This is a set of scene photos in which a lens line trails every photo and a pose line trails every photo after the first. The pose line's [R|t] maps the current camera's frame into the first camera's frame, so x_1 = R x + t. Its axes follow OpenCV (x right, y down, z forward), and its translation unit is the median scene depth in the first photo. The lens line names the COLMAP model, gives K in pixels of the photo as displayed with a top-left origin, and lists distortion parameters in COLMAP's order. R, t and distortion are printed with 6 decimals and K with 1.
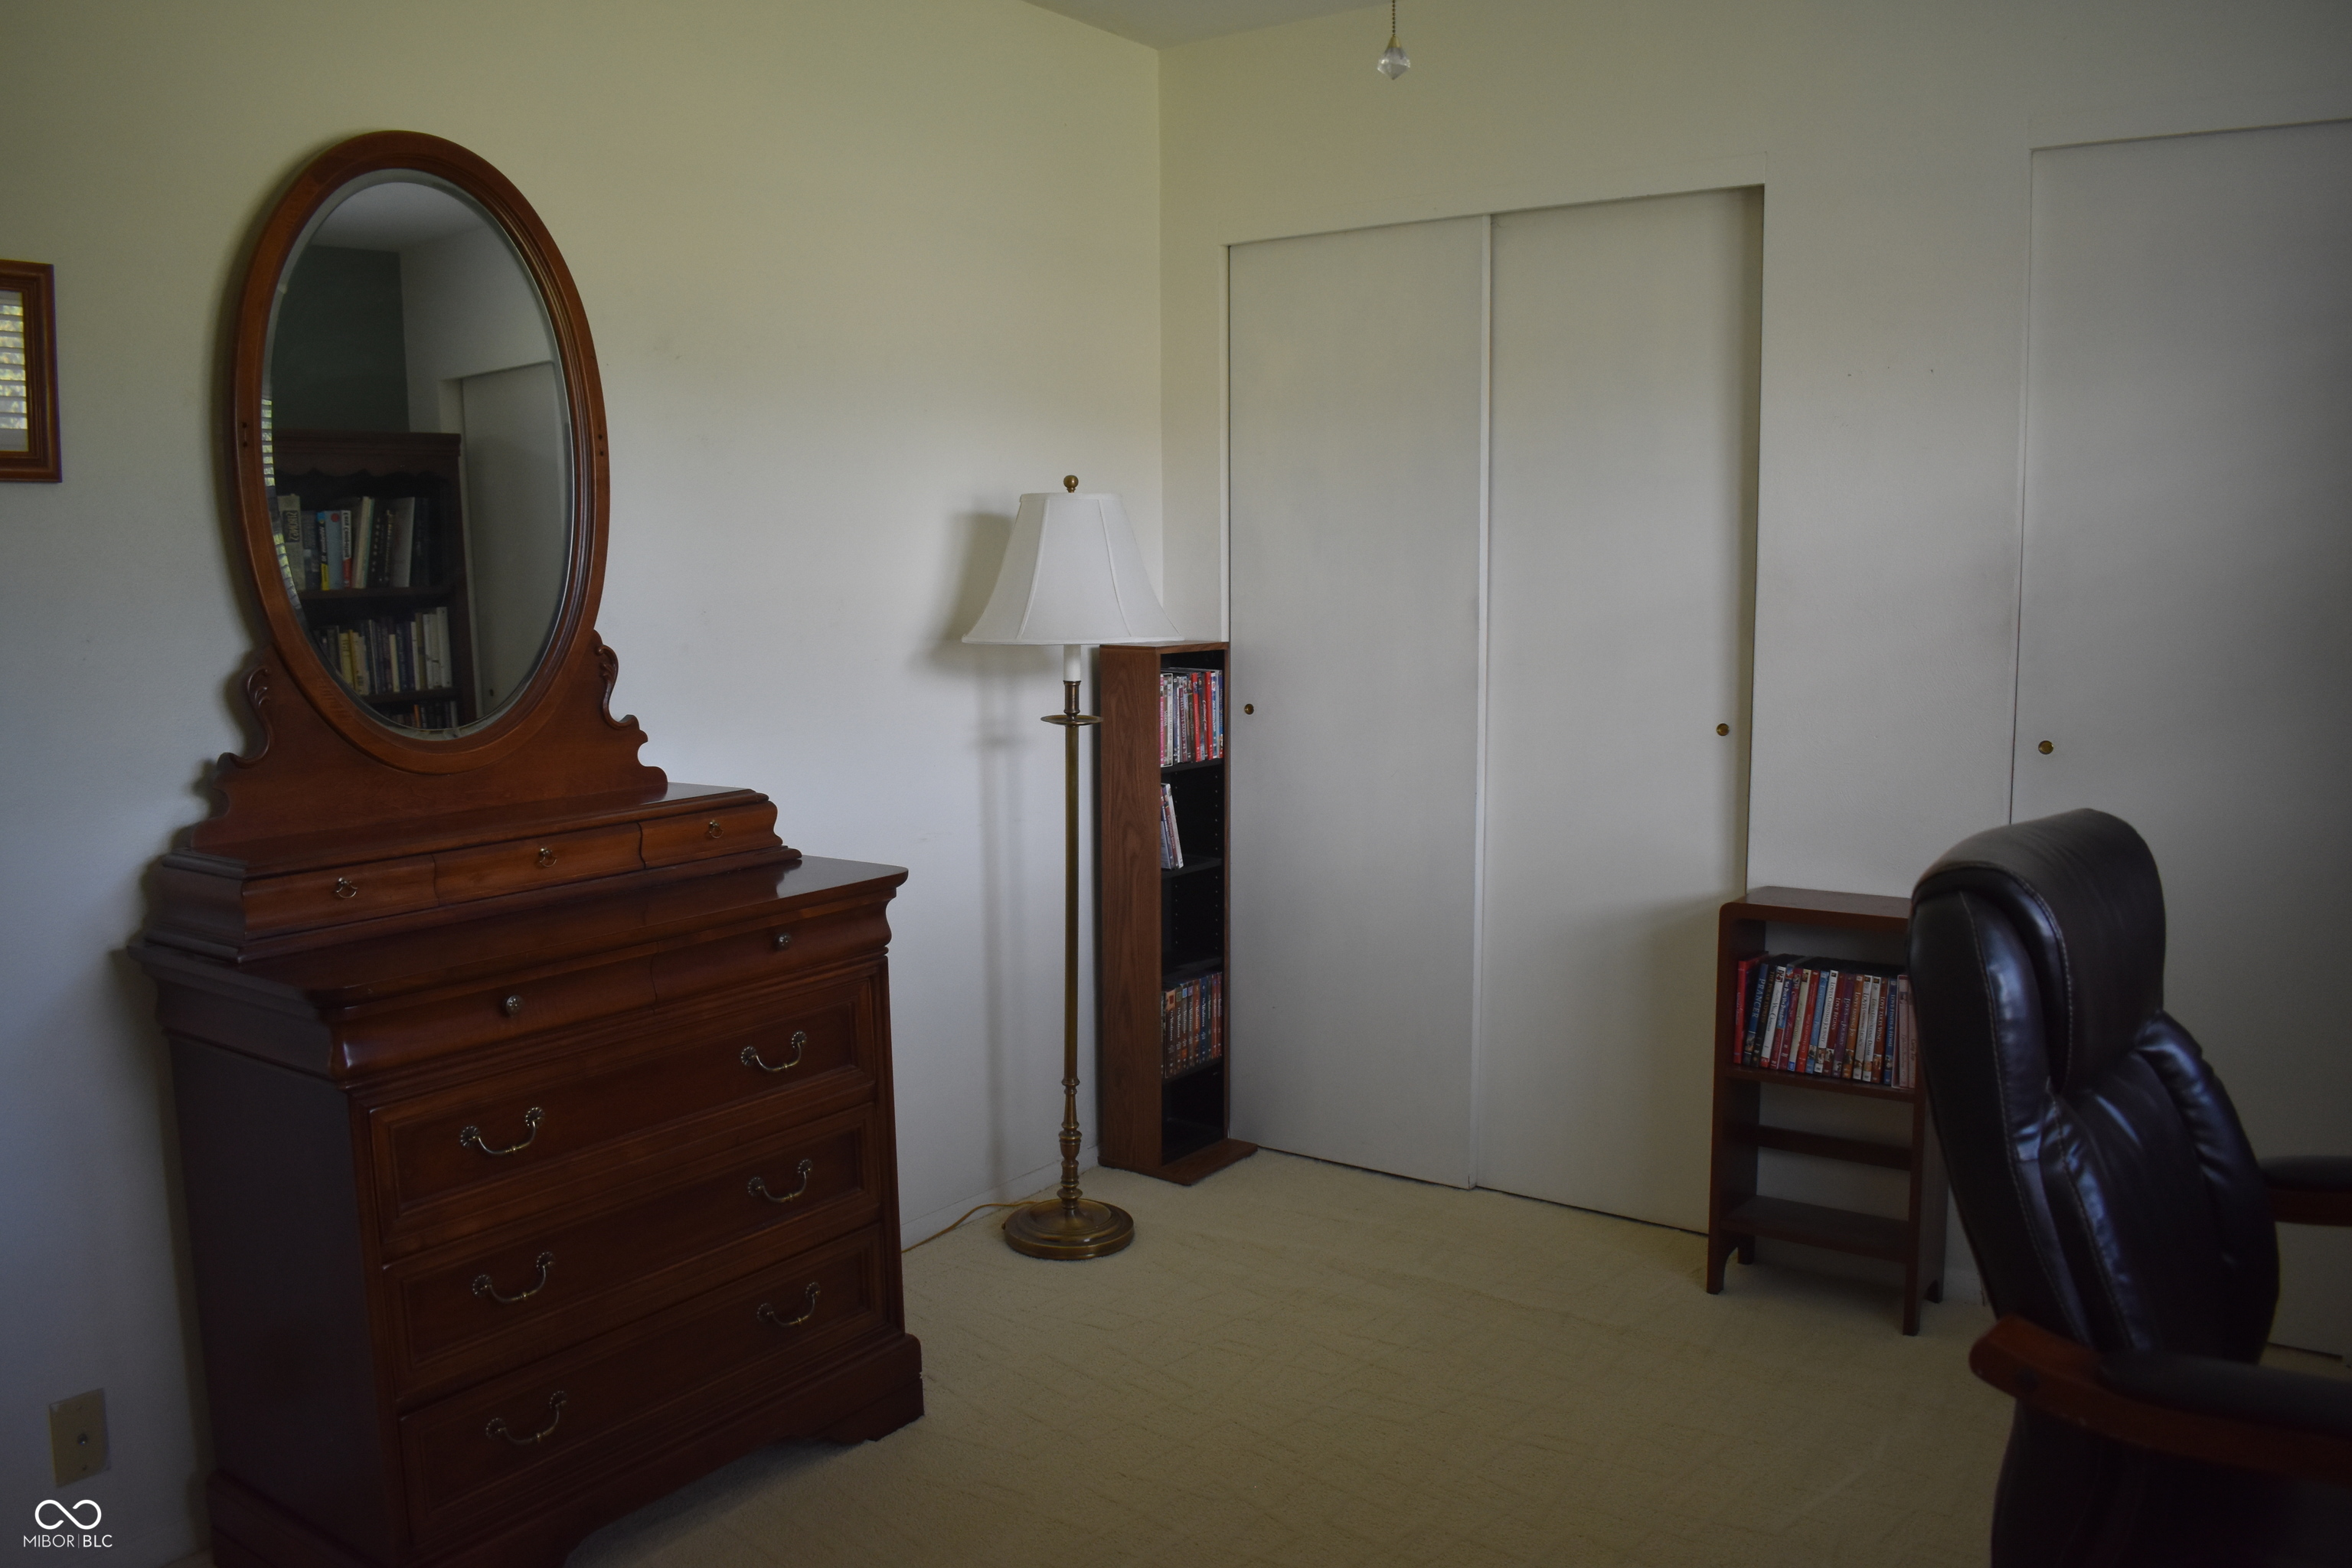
lens RADIAL K [[1834.5, 0, 1166.4], [0, 1834.5, 795.0], [0, 0, 1]] dist [-0.089010, 0.014551]
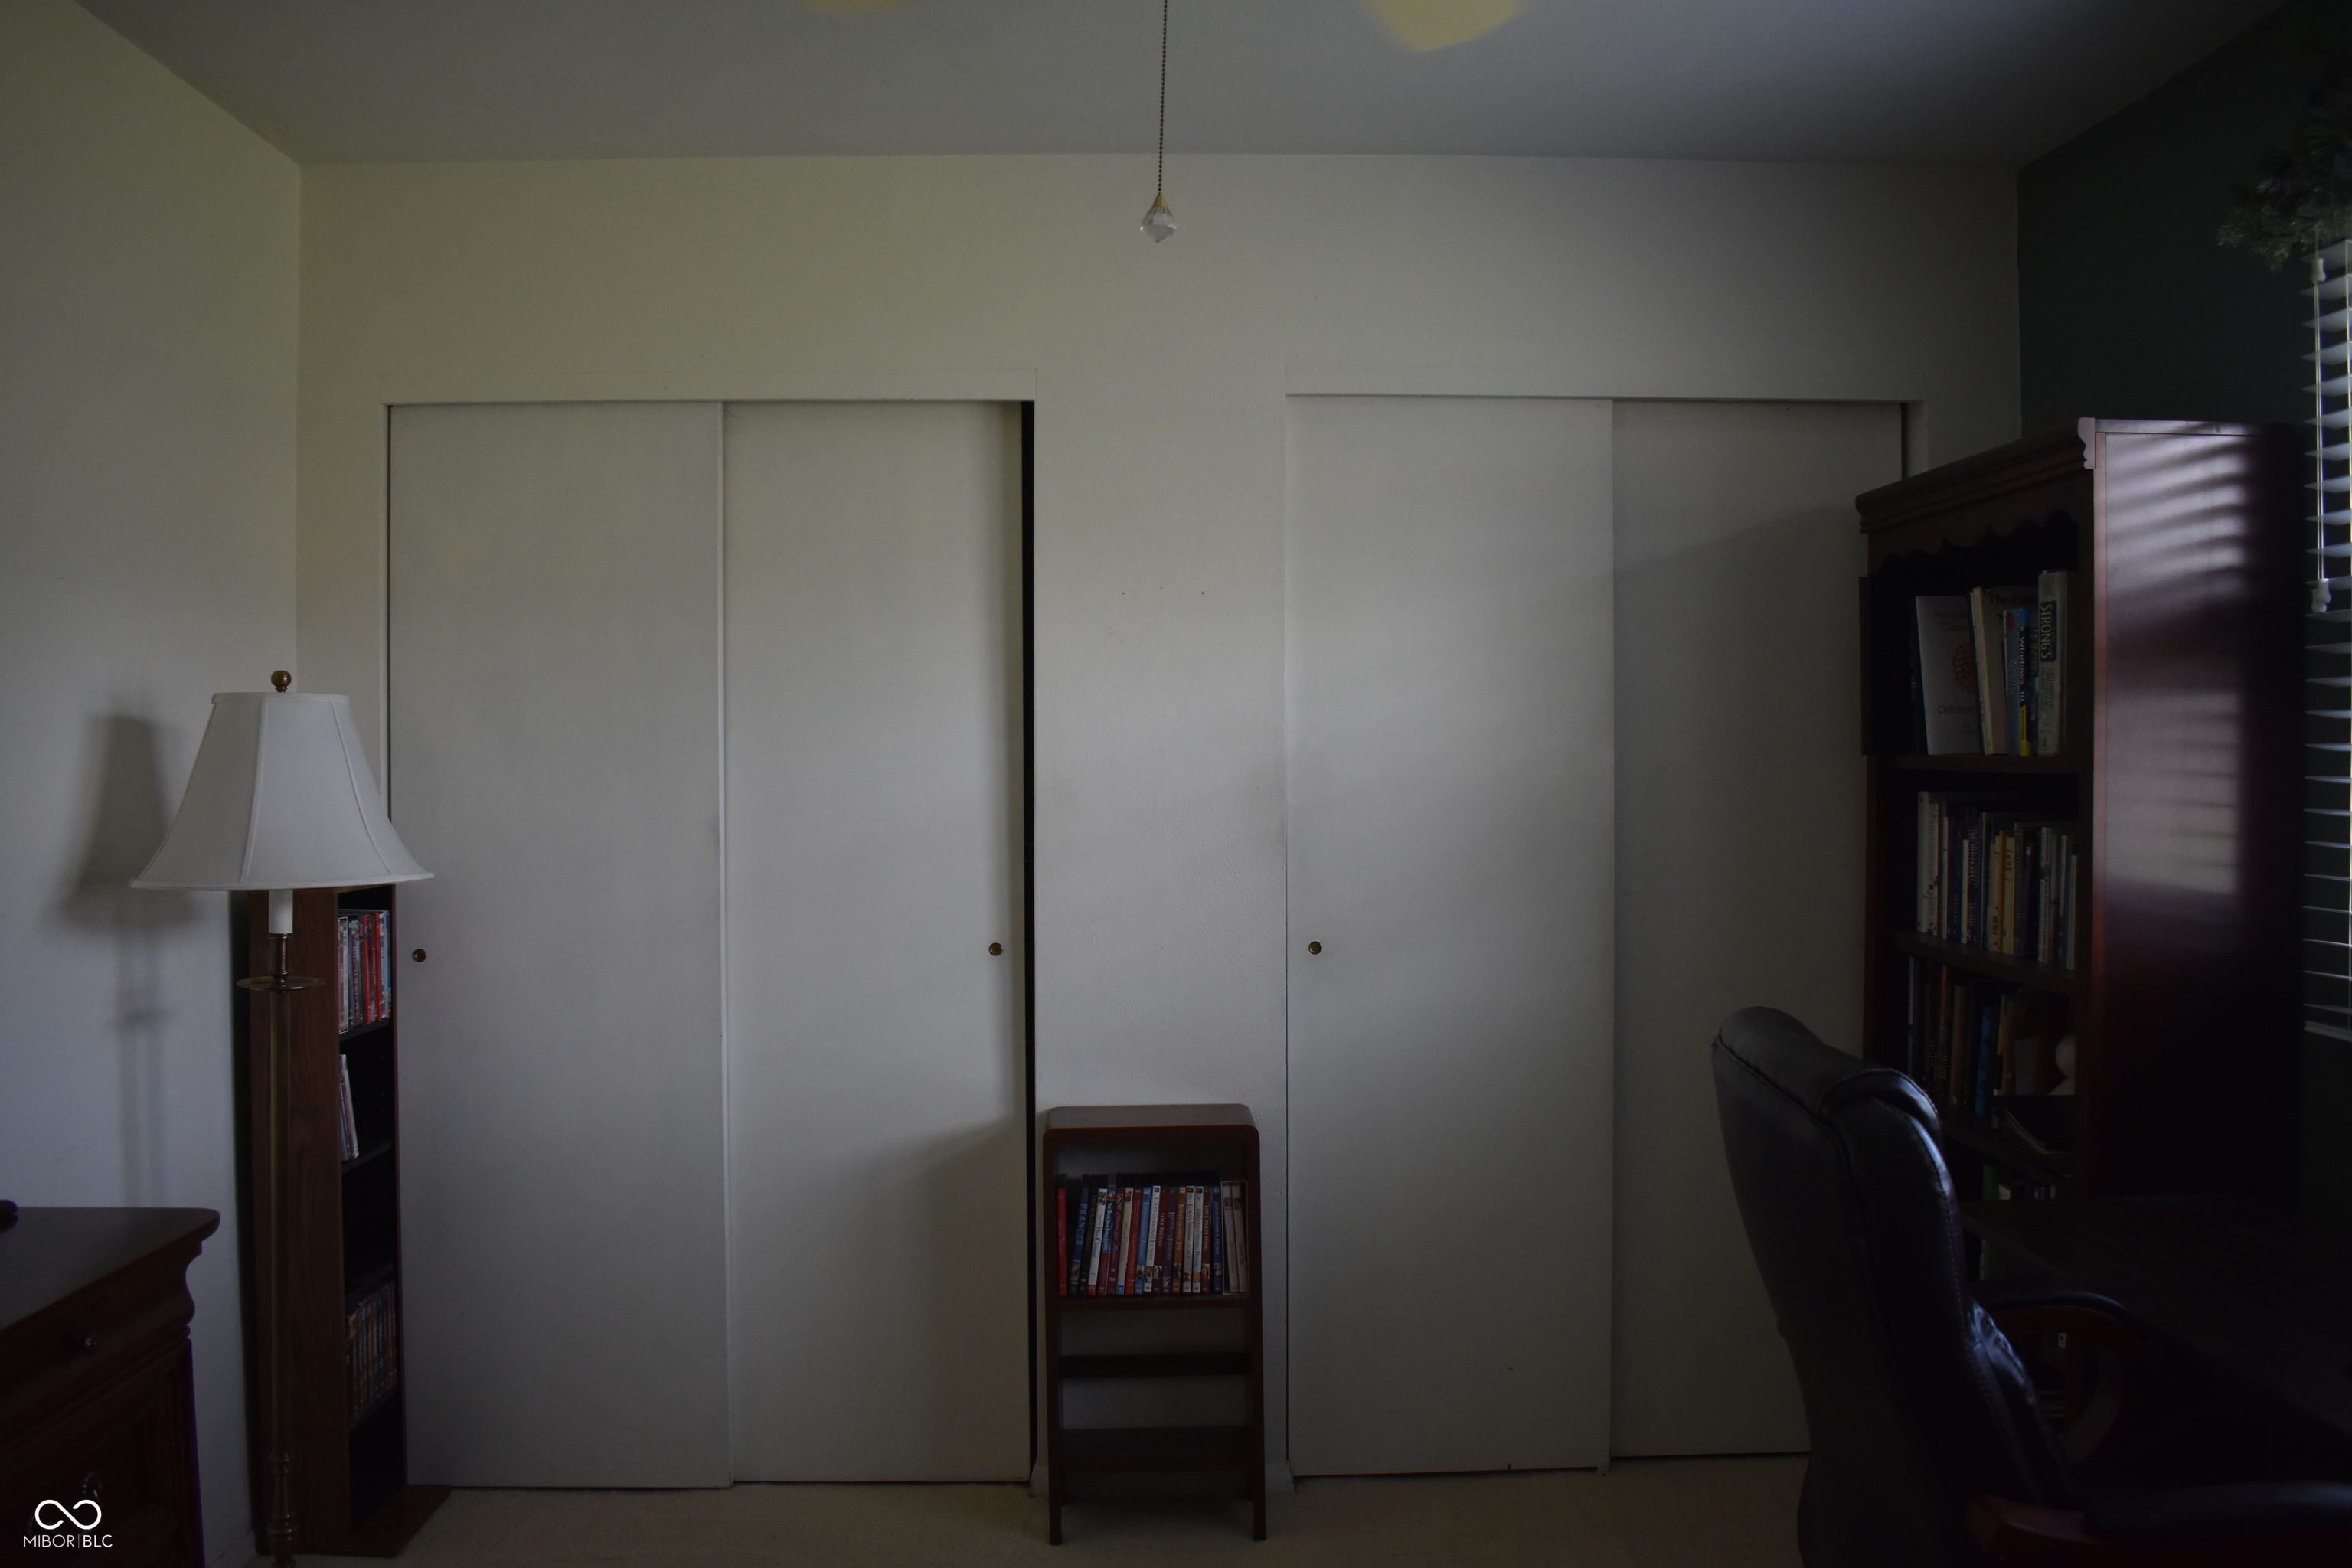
lens RADIAL K [[1834.5, 0, 1172.2], [0, 1834.5, 794.6], [0, 0, 1]] dist [-0.089010, 0.014551]
pose [[0.796175, -0.007798, 0.605016, -0.208898], [0.076931, 0.993106, -0.088438, -0.024271], [-0.600155, 0.116957, 0.791287, 0.164946]]
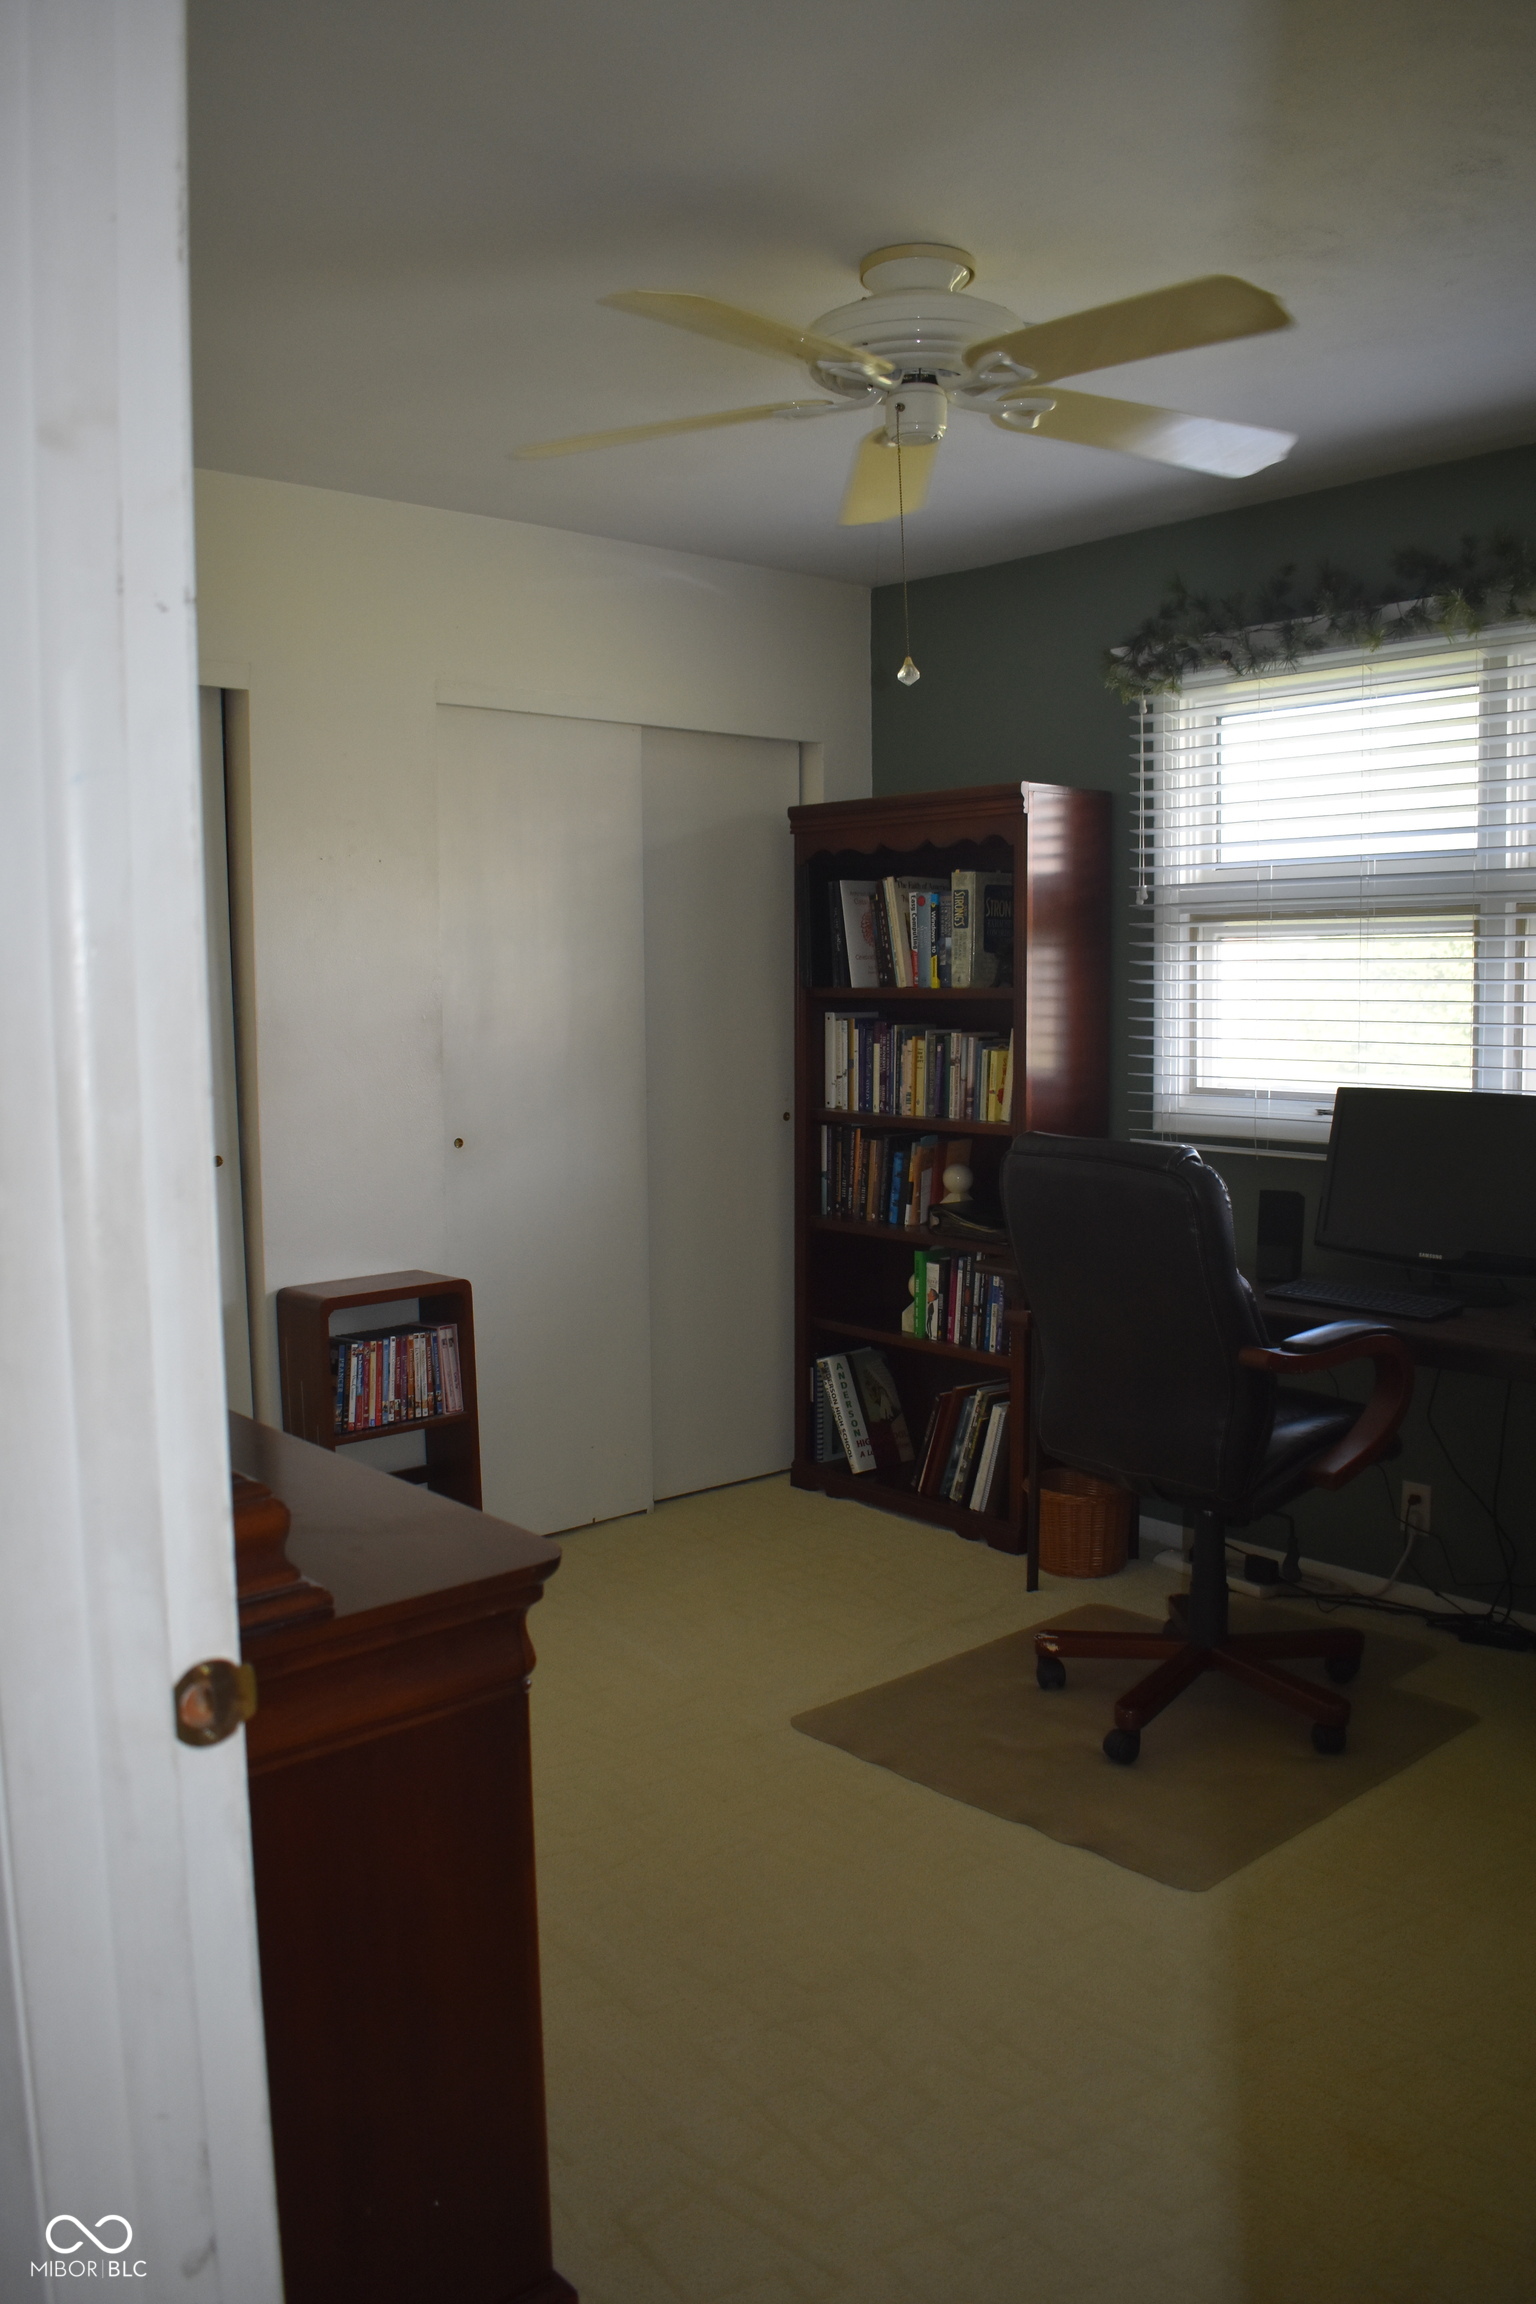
lens RADIAL K [[1797.1, 0, 774.3], [0, 1797.1, 1151.9], [0, 0, 1]] dist [-0.089010, 0.014551]
pose [[0.228172, -0.085962, 0.969818, -0.690213], [0.135302, 0.989229, 0.055850, -0.056430], [-0.964174, 0.118475, 0.237345, 0.405513]]
